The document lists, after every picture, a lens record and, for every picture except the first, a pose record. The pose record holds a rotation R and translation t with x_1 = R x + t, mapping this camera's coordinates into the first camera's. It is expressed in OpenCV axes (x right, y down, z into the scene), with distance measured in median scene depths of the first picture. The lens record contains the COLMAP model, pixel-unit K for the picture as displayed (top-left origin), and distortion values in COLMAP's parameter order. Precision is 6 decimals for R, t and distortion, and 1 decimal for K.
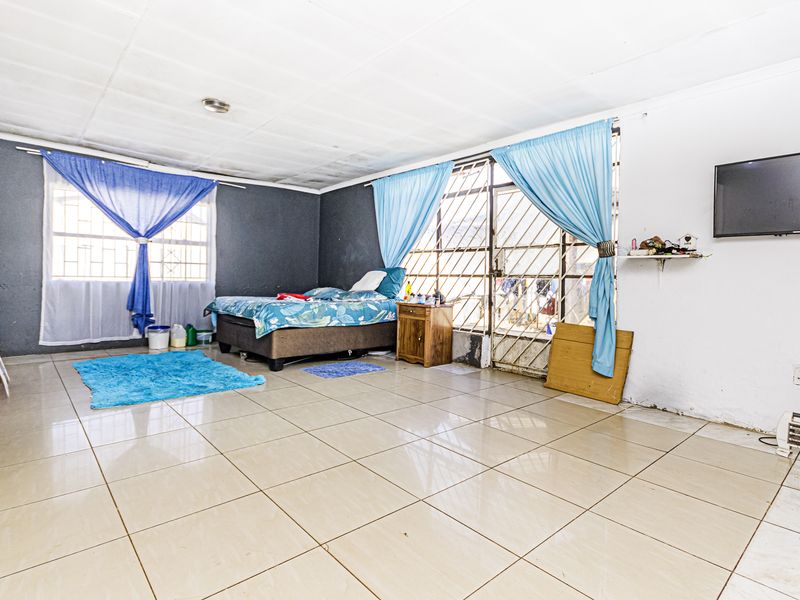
lens RADIAL K [[426.1, 0, 404.0], [0, 426.1, 275.2], [0, 0, 1]] dist [0.002811, 0.000614]
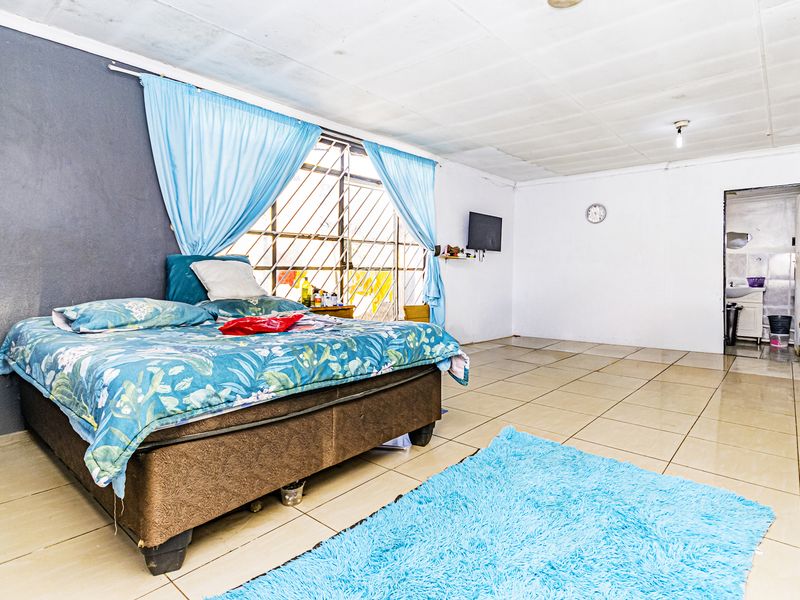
lens RADIAL K [[426.5, 0, 429.3], [0, 426.5, 297.9], [0, 0, 1]] dist [0.001287, 0.000298]
pose [[-0.134602, -0.077415, 0.987871, -0.751605], [-0.009080, 0.996998, 0.076894, -0.007612], [-0.990858, 0.001380, -0.134901, 0.913896]]
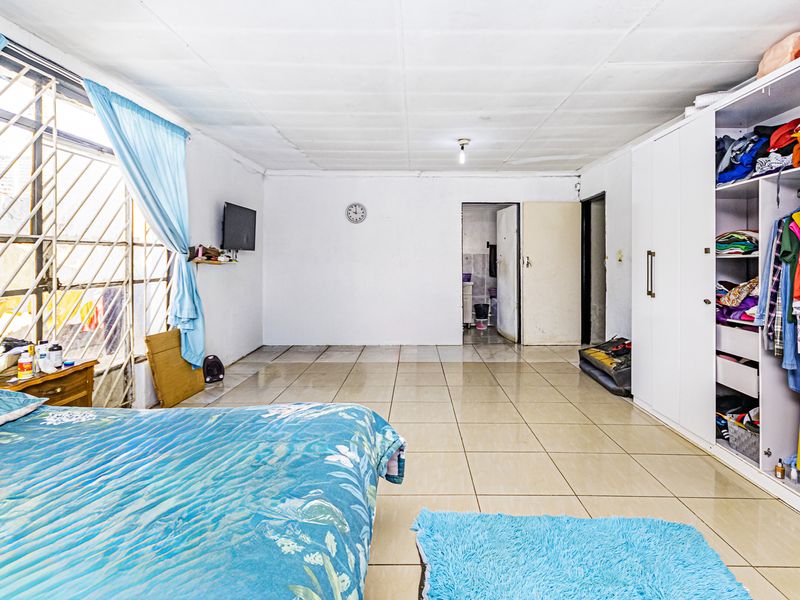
lens RADIAL K [[426.1, 0, 404.0], [0, 426.1, 275.2], [0, 0, 1]] dist [0.002811, 0.000614]
pose [[-0.722400, -0.050351, 0.689640, -0.499154], [-0.018539, 0.998397, 0.053473, -0.054981], [-0.691227, 0.025844, -0.722176, 1.049369]]
